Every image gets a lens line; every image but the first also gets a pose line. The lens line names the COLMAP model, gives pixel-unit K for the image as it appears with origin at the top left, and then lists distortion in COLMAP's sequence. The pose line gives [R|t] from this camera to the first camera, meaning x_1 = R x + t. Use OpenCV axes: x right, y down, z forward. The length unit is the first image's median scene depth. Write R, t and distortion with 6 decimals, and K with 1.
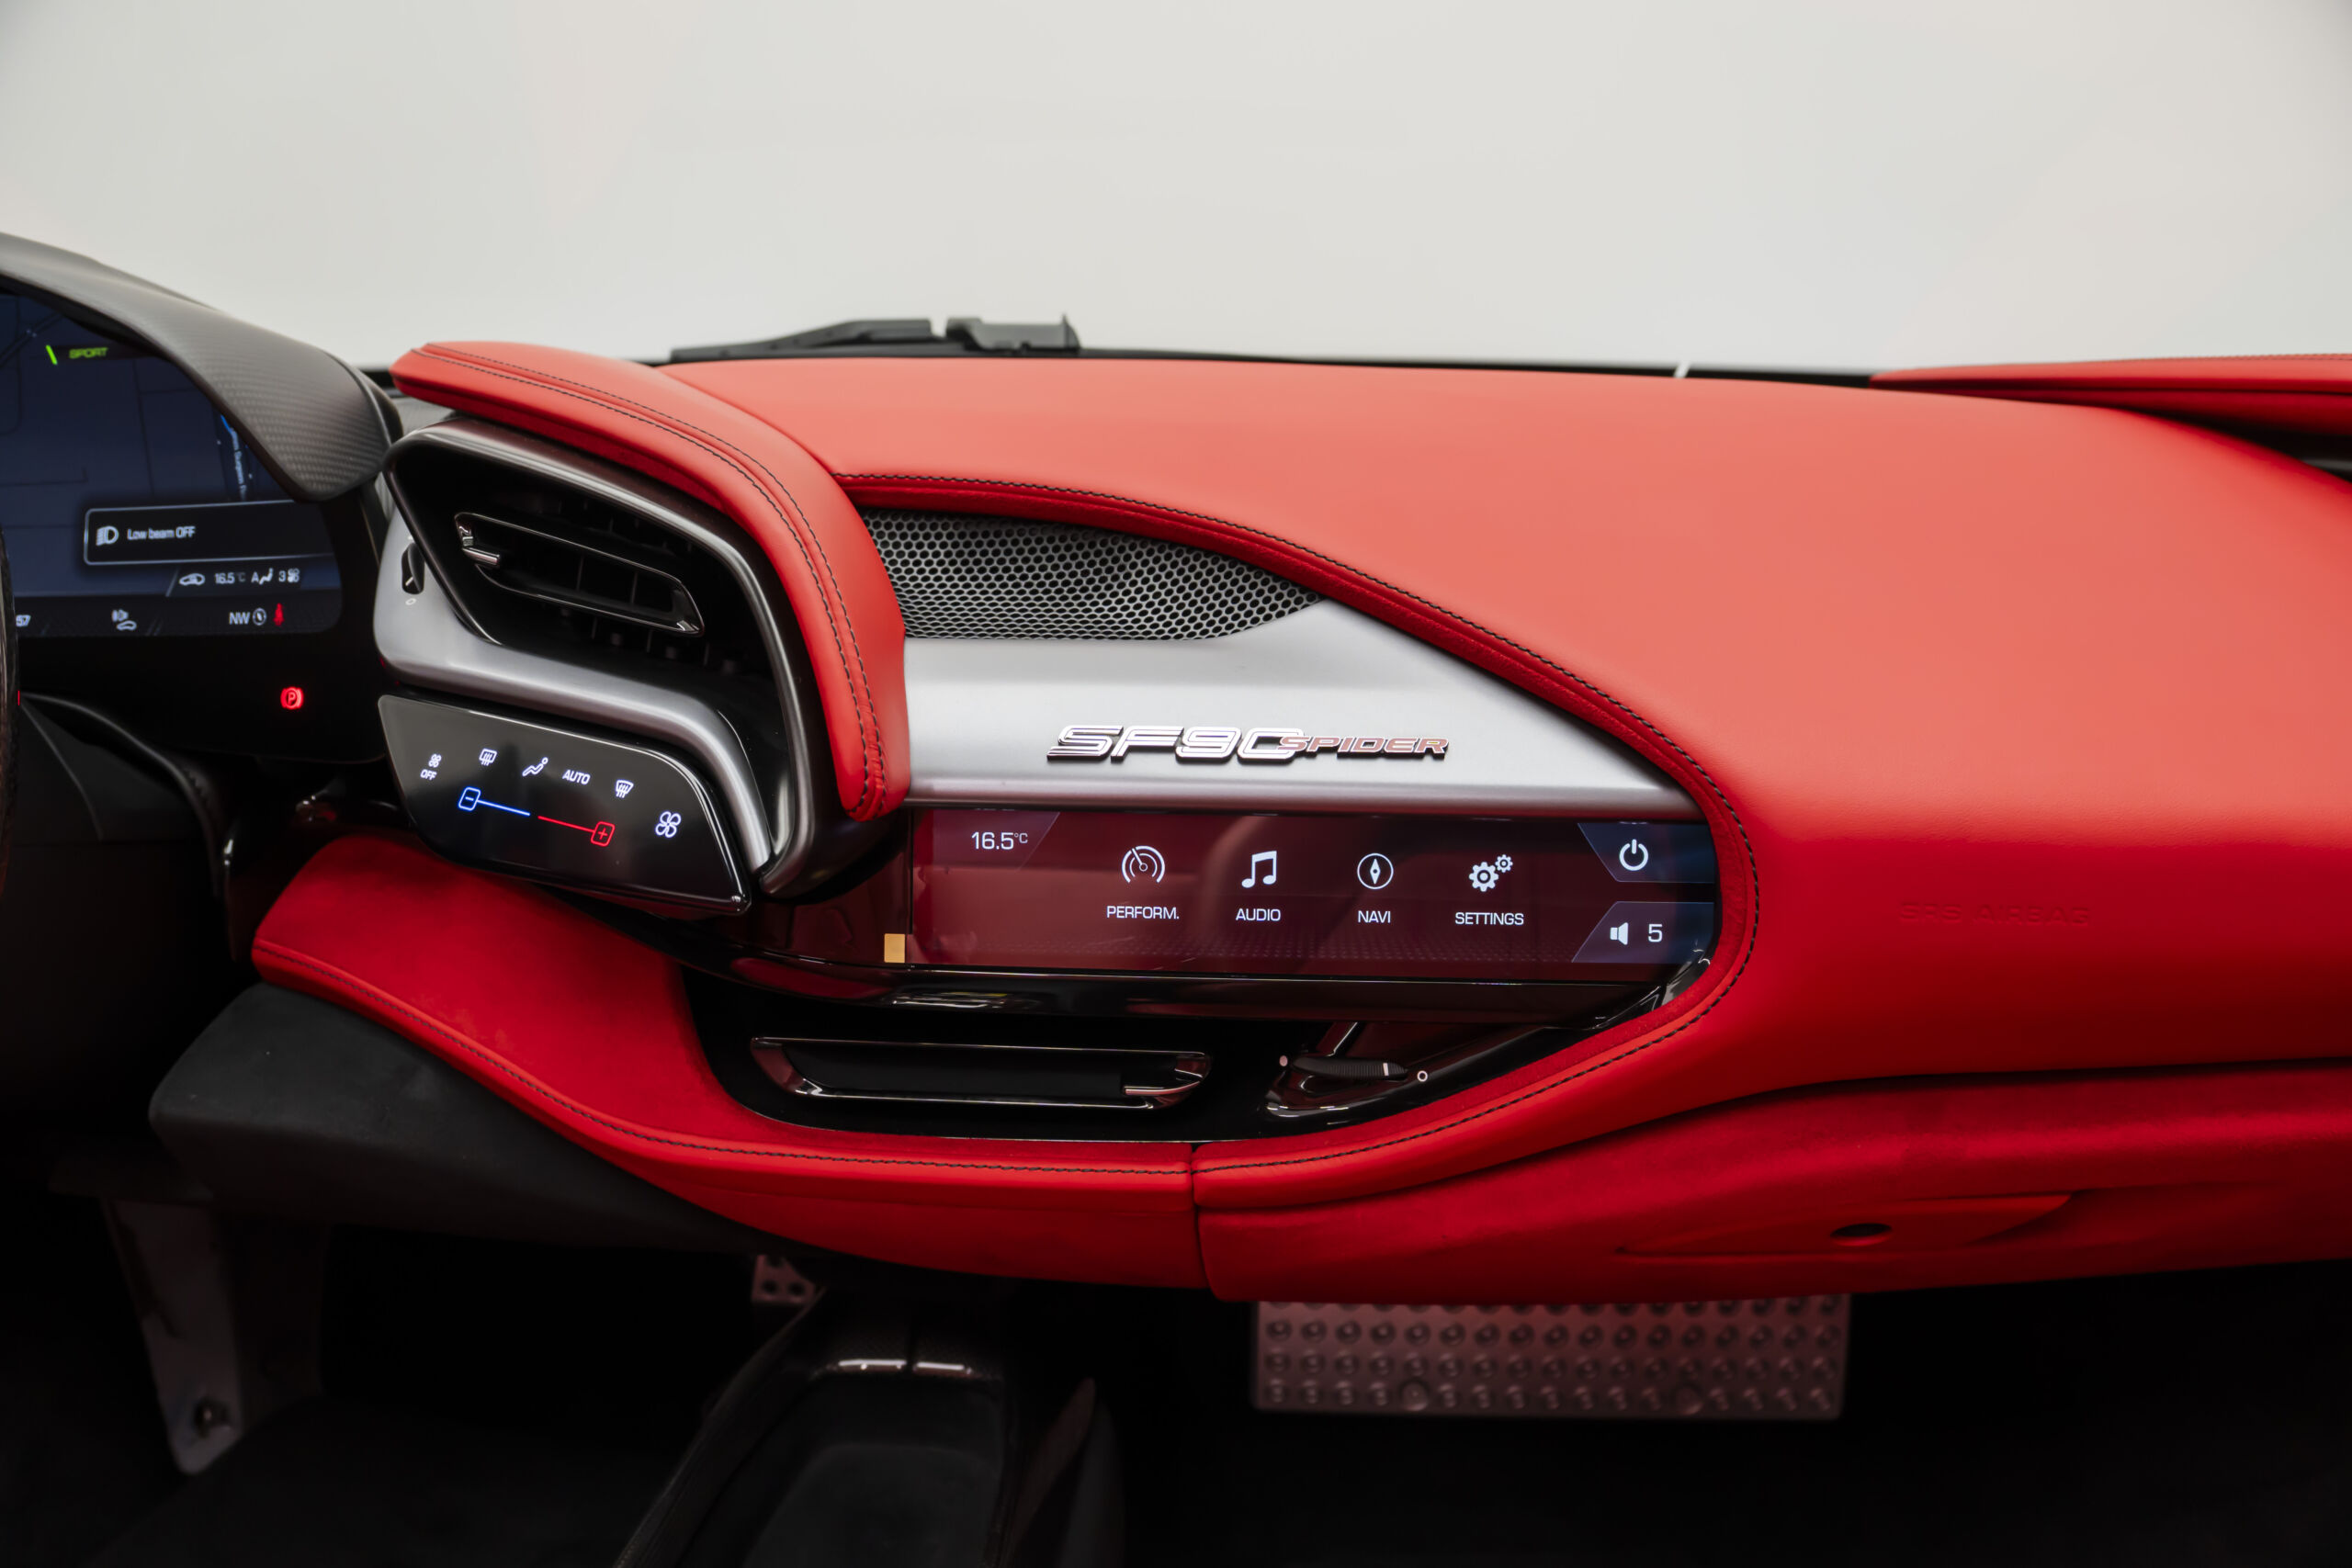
lens RADIAL K [[1864.9, 0, 1176.0], [0, 1864.9, 784.0], [0, 0, 1]] dist [-0.200115, 0.126246]
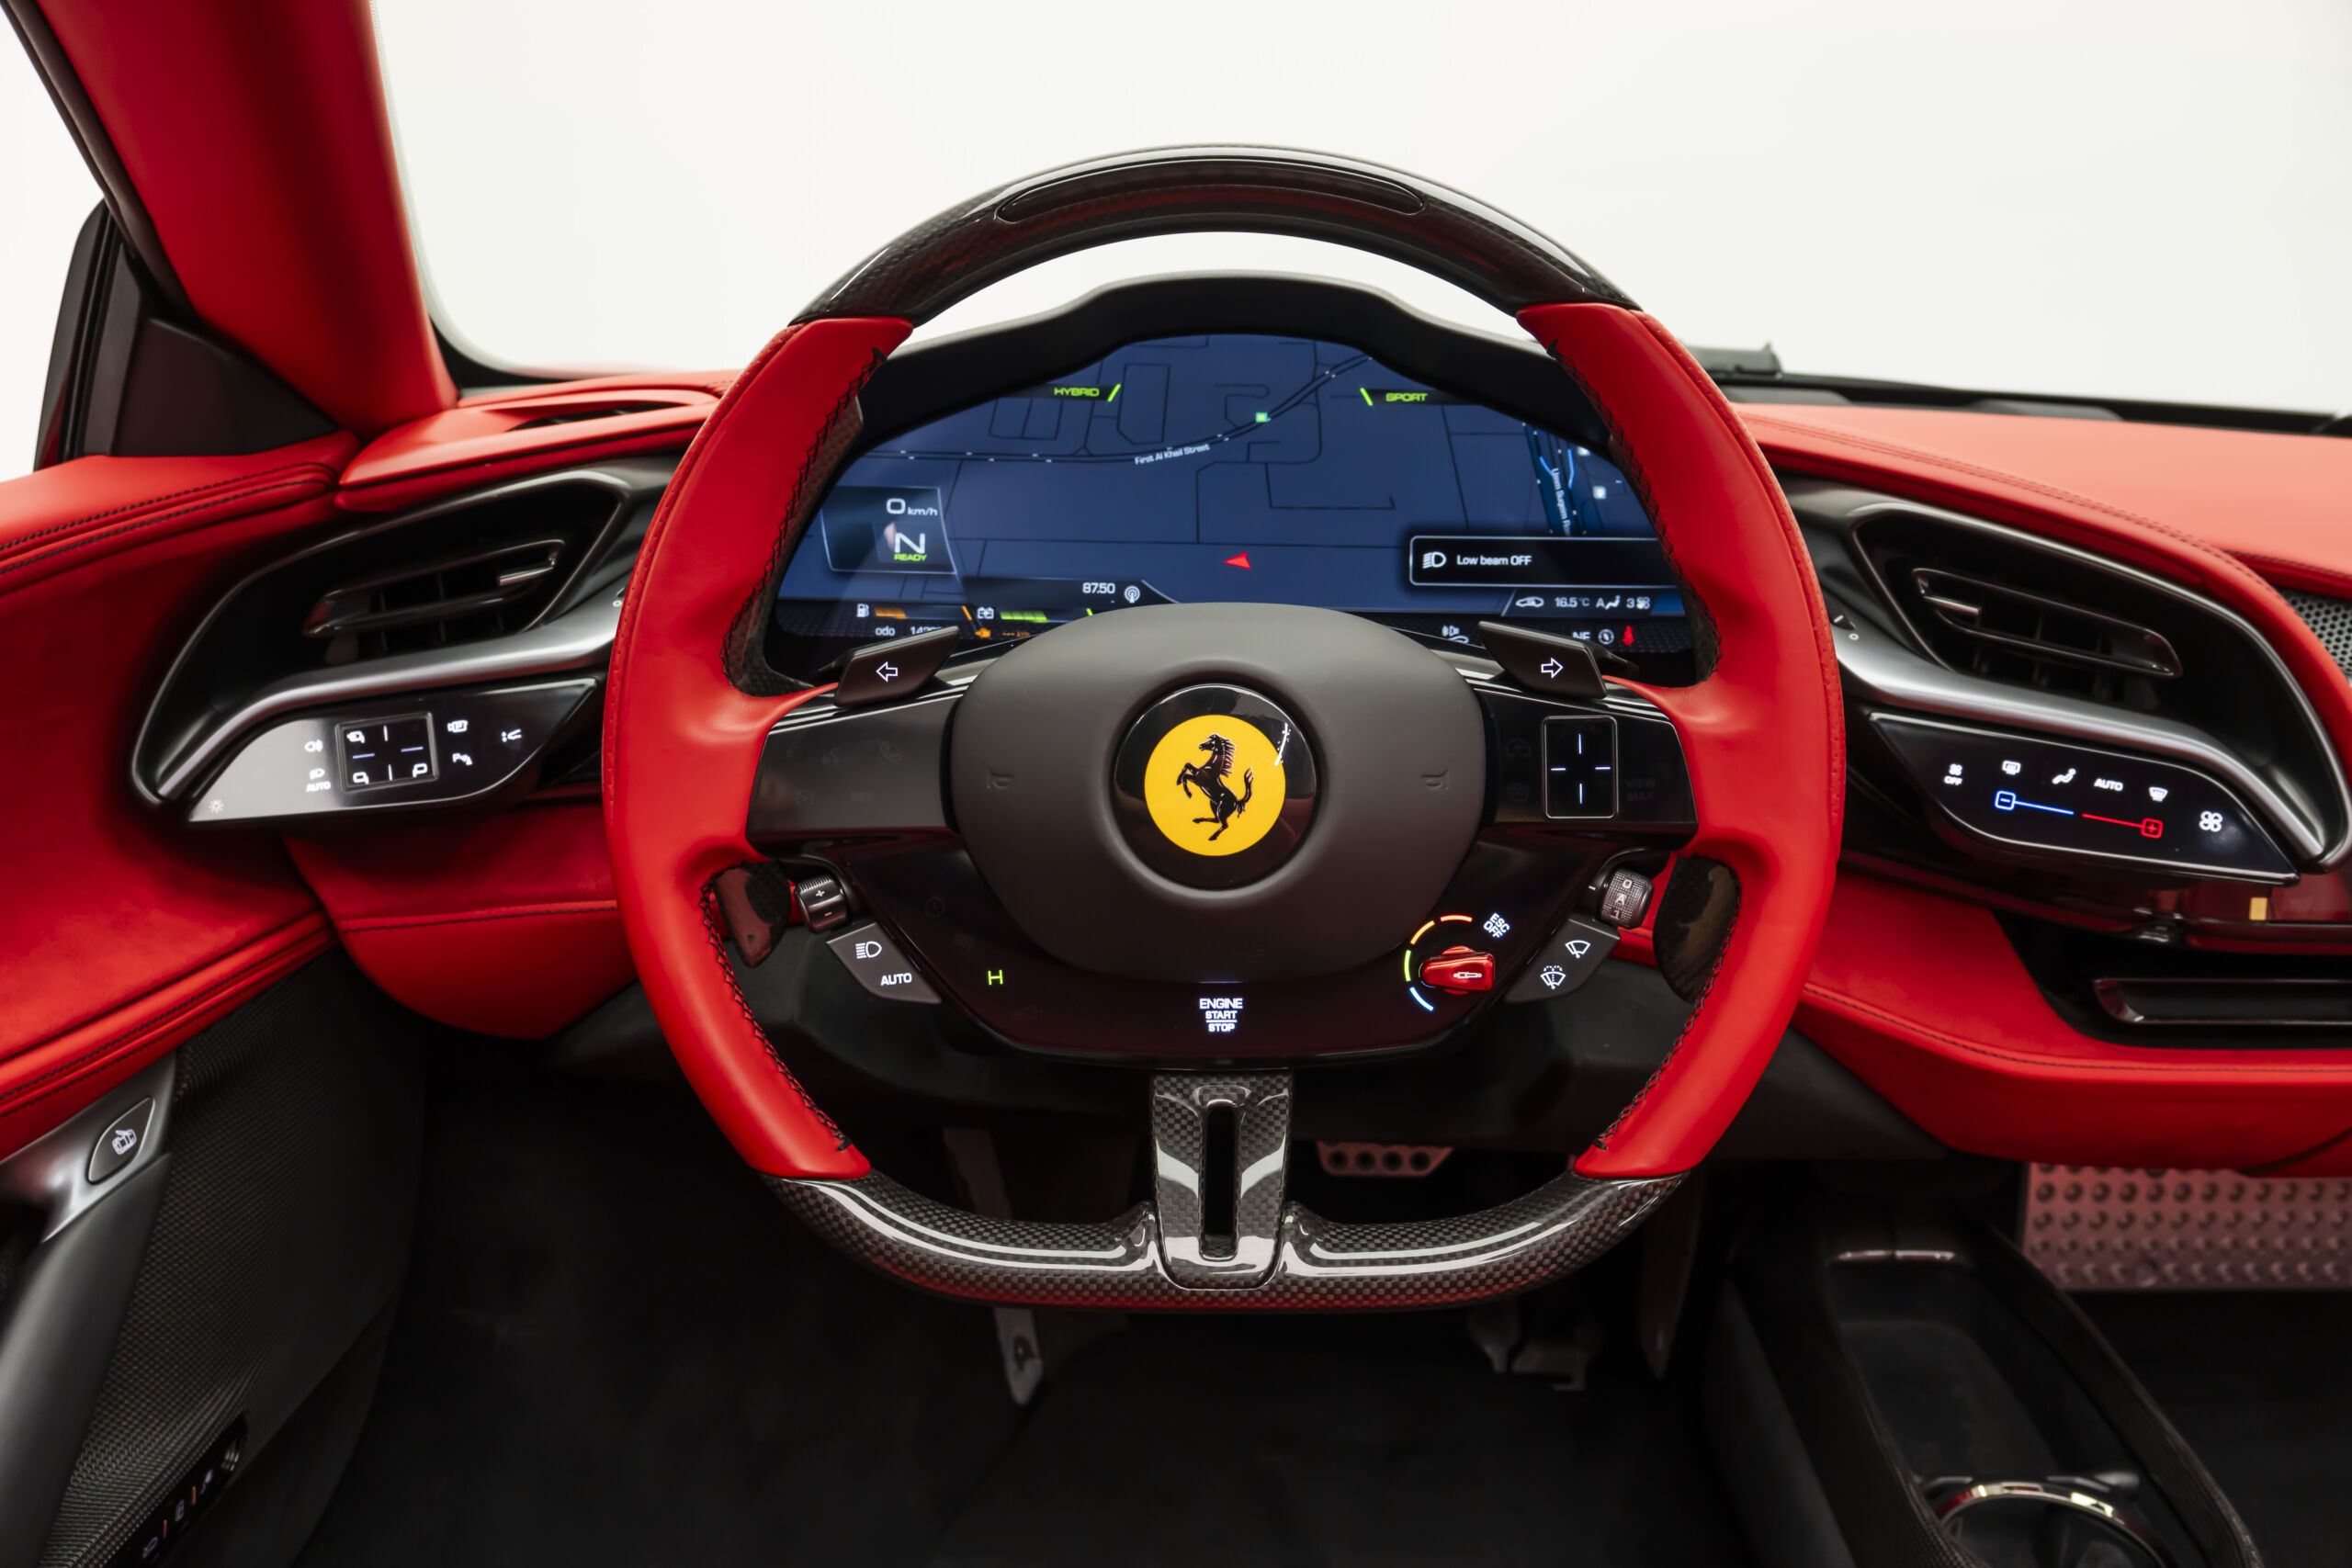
lens RADIAL K [[1913.7, 0, 1176.0], [0, 1913.7, 784.0], [0, 0, 1]] dist [-0.204796, 0.001652]
pose [[0.998701, -0.001934, 0.050910, -0.863175], [0.000167, 0.999399, 0.034677, -0.040449], [-0.050947, -0.034624, 0.998101, -0.231686]]
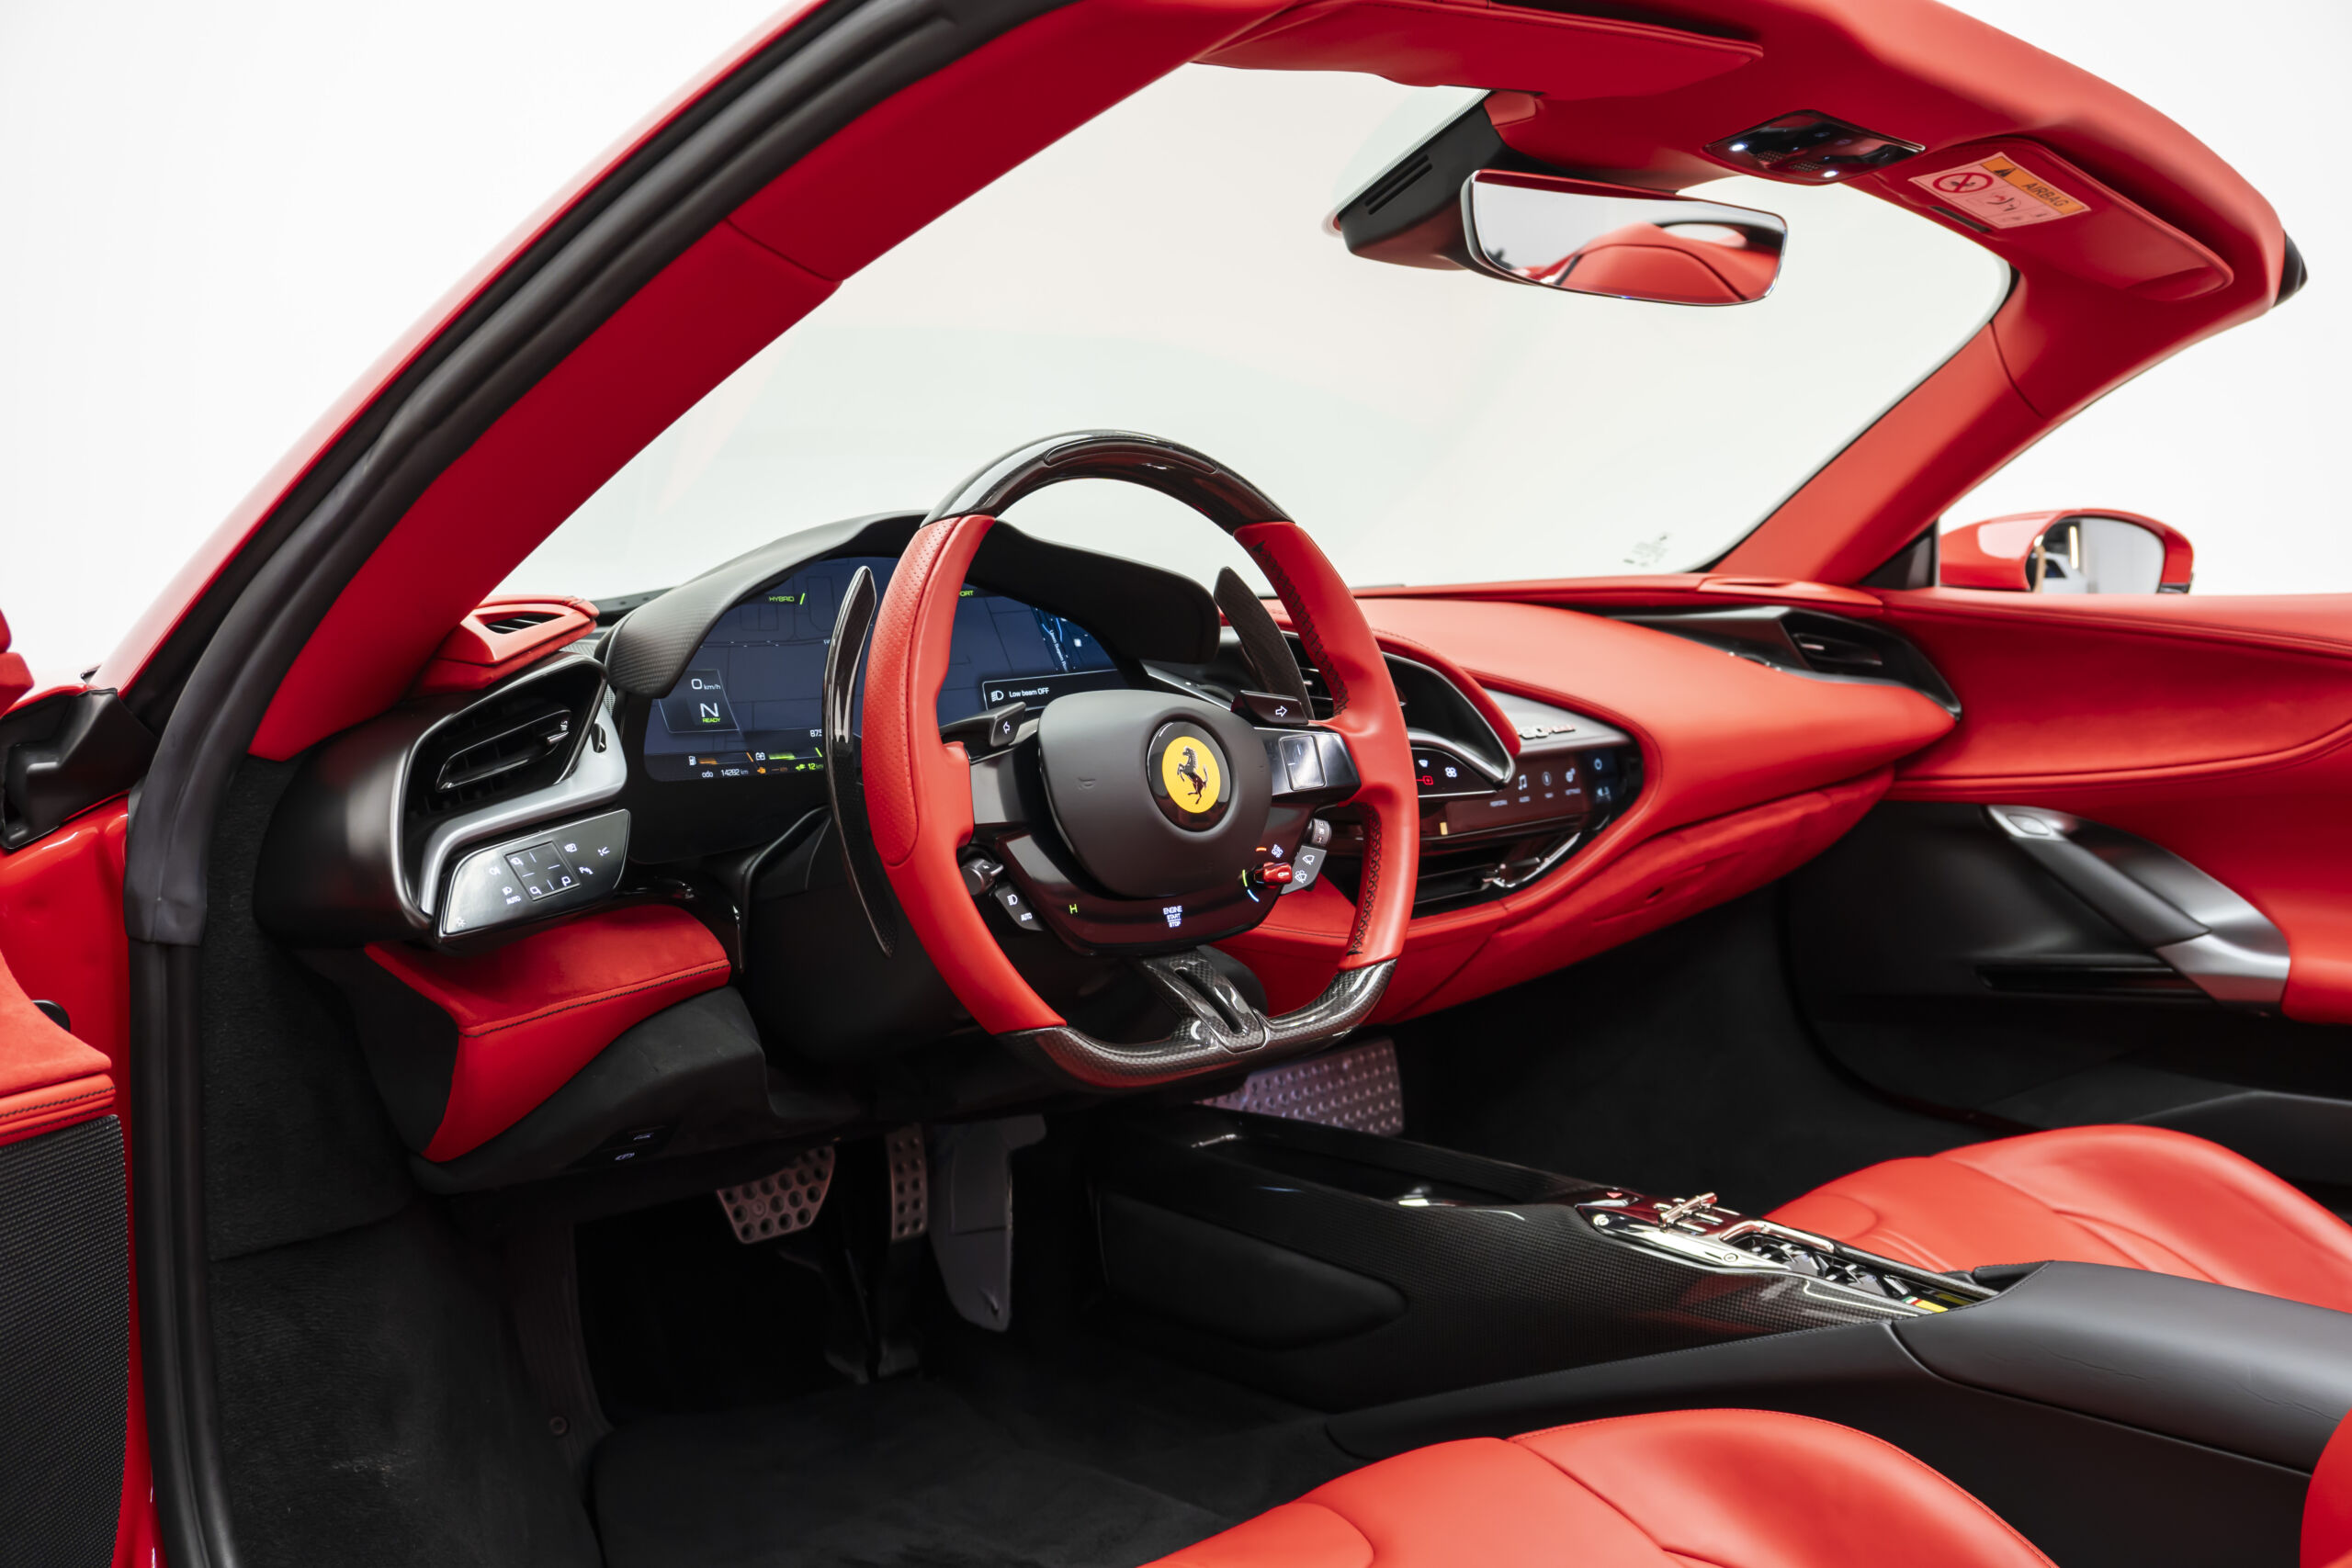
lens RADIAL K [[2038.8, 0, 1176.0], [0, 2038.8, 784.0], [0, 0, 1]] dist [-0.153856, 0.113281]
pose [[0.654797, -0.091276, 0.750273, -2.086428], [0.187892, 0.981176, -0.044615, 0.071530], [-0.732078, 0.170184, 0.659621, -0.472286]]
